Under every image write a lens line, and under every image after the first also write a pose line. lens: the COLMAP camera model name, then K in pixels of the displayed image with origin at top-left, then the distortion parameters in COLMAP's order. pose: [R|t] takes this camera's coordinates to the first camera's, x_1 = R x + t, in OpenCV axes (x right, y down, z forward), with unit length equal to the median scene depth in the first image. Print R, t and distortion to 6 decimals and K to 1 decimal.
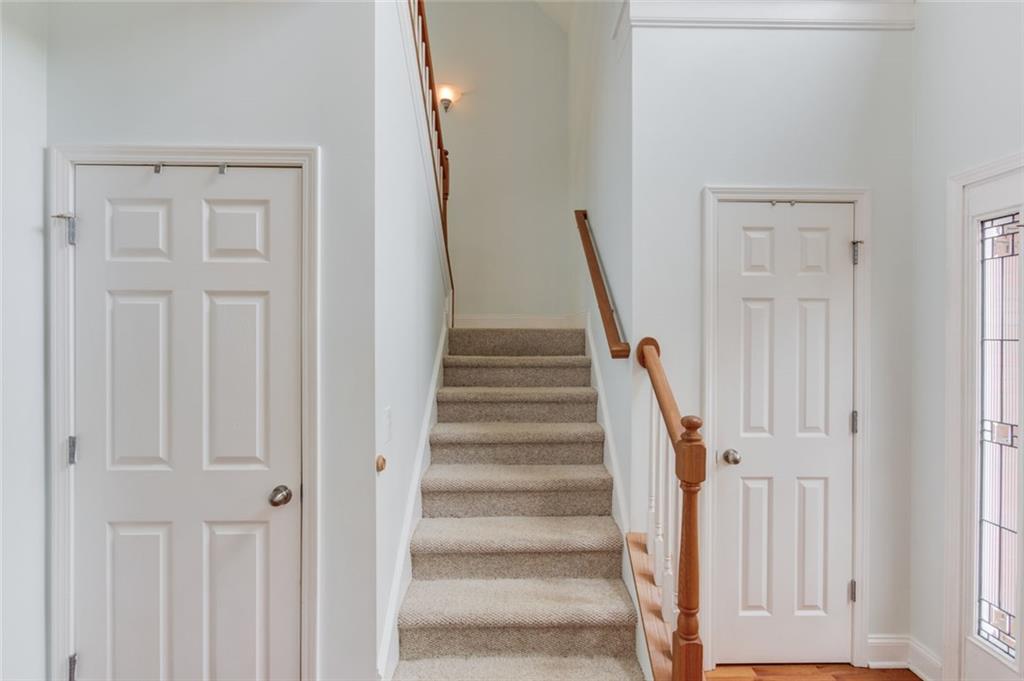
lens RADIAL K [[493.8, 0, 517.0], [0, 493.8, 336.0], [0, 0, 1]] dist [0.001596, 0.000070]
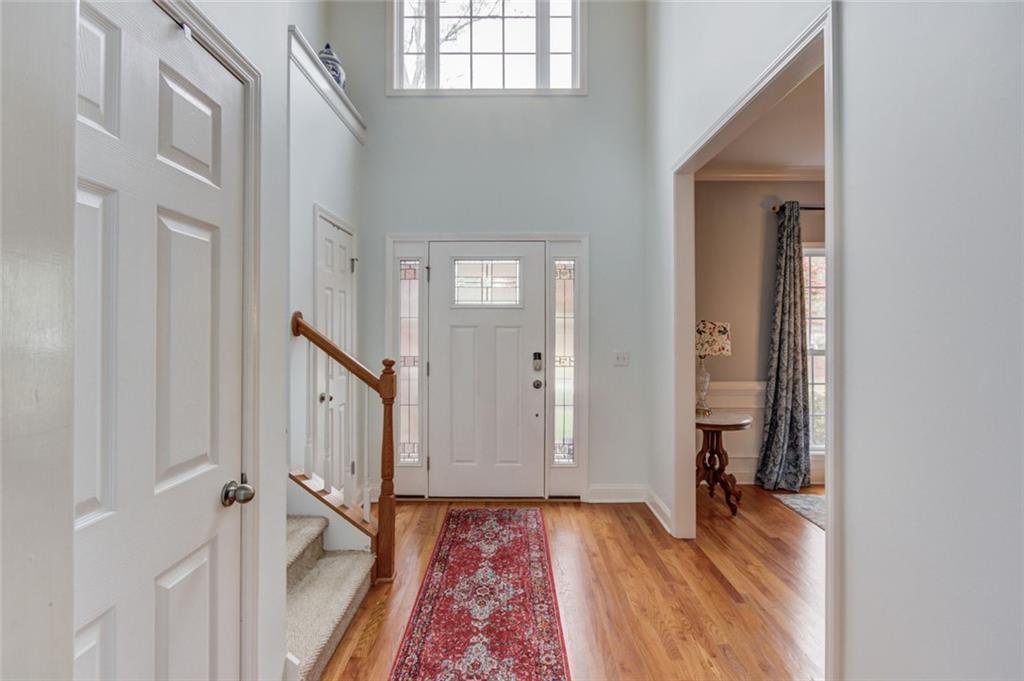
lens RADIAL K [[493.8, 0, 517.0], [0, 493.8, 336.0], [0, 0, 1]] dist [0.001596, 0.000070]
pose [[0.008823, -0.012828, 0.999879, -0.986412], [0.012025, 0.999847, 0.012722, 0.056484], [-0.999889, 0.011911, 0.008976, 0.430040]]
